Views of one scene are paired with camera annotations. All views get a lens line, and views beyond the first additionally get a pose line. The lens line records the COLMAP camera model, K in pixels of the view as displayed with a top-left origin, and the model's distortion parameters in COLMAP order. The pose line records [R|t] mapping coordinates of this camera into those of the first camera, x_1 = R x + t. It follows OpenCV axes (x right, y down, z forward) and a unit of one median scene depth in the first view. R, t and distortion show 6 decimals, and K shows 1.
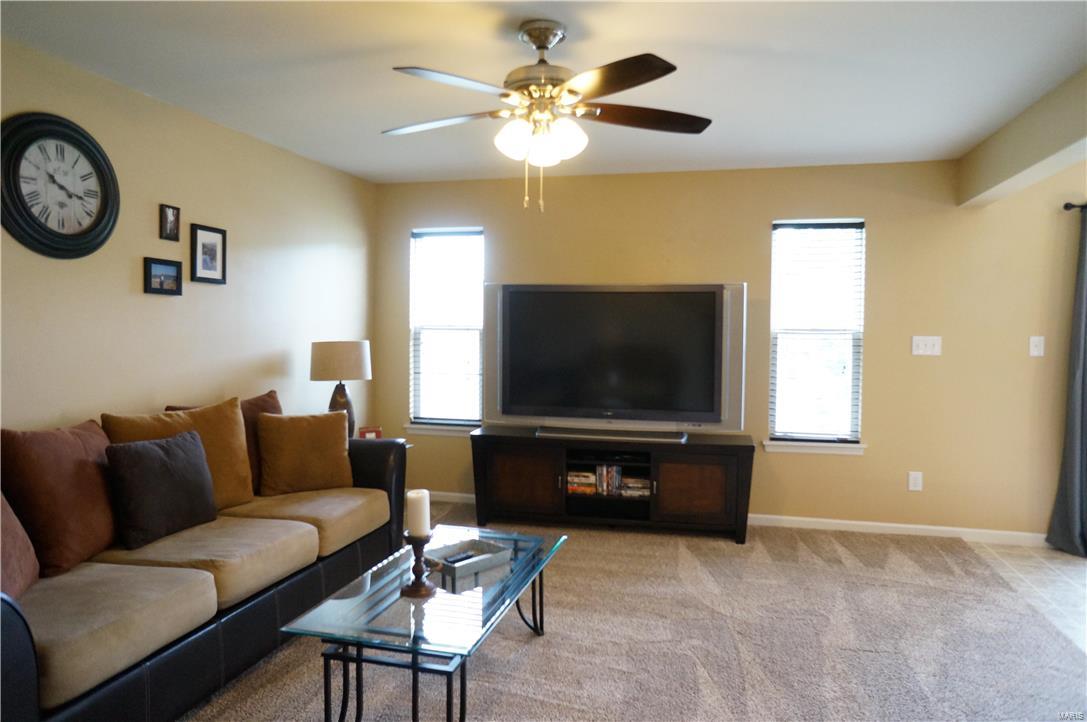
lens RADIAL K [[731.9, 0, 548.2], [0, 731.9, 355.4], [0, 0, 1]] dist [-0.072125, 0.094197]
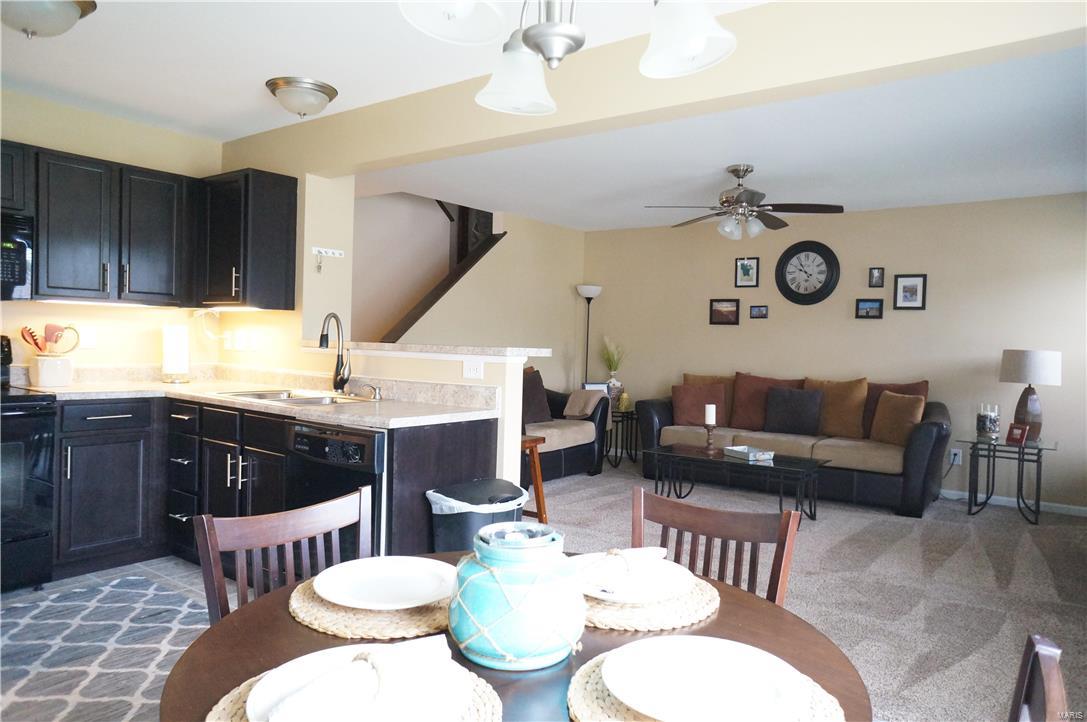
lens RADIAL K [[731.9, 0, 548.2], [0, 731.9, 355.4], [0, 0, 1]] dist [-0.072125, 0.094197]
pose [[-0.369037, 0.000561, -0.929414, 1.273778], [-0.064031, 0.997608, 0.026026, 0.008252], [0.927206, 0.069116, -0.368119, 0.844869]]
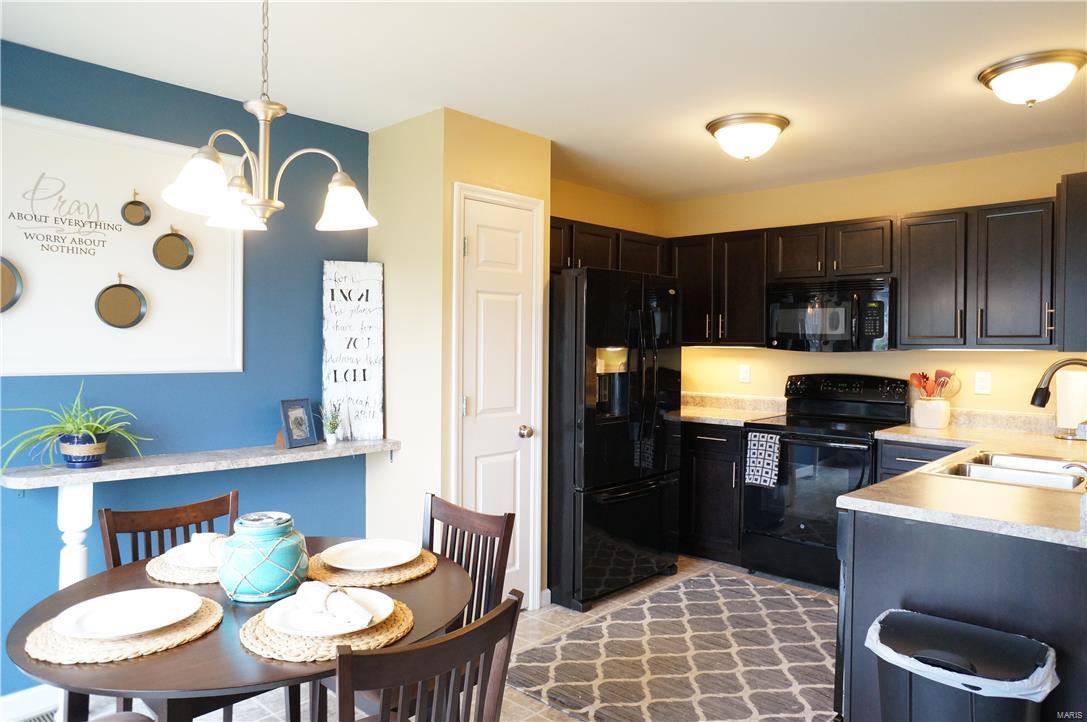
lens RADIAL K [[731.9, 0, 548.2], [0, 731.9, 355.4], [0, 0, 1]] dist [-0.072125, 0.094197]
pose [[-0.880615, -0.023465, 0.473251, 0.613984], [0.001289, 0.998651, 0.051914, -0.042030], [-0.473830, 0.046327, -0.879397, 1.052252]]
